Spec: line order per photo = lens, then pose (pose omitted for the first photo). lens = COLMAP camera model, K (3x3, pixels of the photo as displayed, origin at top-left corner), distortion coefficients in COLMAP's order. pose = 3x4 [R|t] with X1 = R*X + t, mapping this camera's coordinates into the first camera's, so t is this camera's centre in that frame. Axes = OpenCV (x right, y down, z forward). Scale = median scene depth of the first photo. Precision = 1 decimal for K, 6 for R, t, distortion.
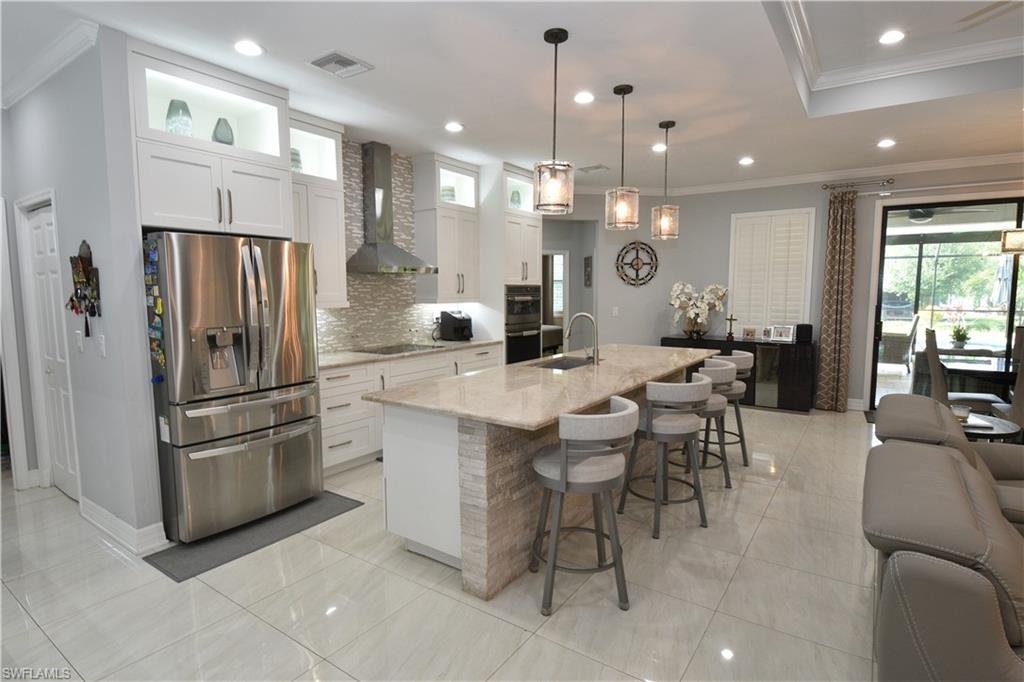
lens RADIAL K [[526.7, 0, 520.0], [0, 526.7, 342.2], [0, 0, 1]] dist [0.001630, -0.007182]
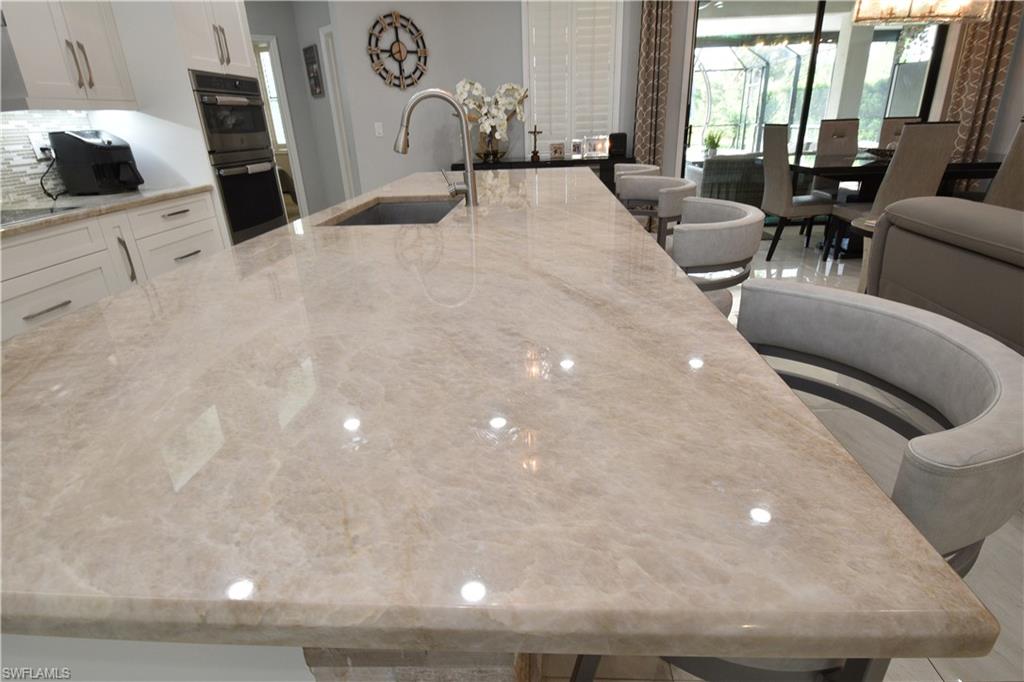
lens RADIAL K [[526.7, 0, 508.7], [0, 526.7, 341.6], [0, 0, 1]] dist [0.001630, -0.007182]
pose [[0.863583, -0.221586, 0.452905, -0.049232], [0.085370, 0.949545, 0.301789, 0.012505], [-0.496926, -0.221956, 0.838928, 0.367696]]
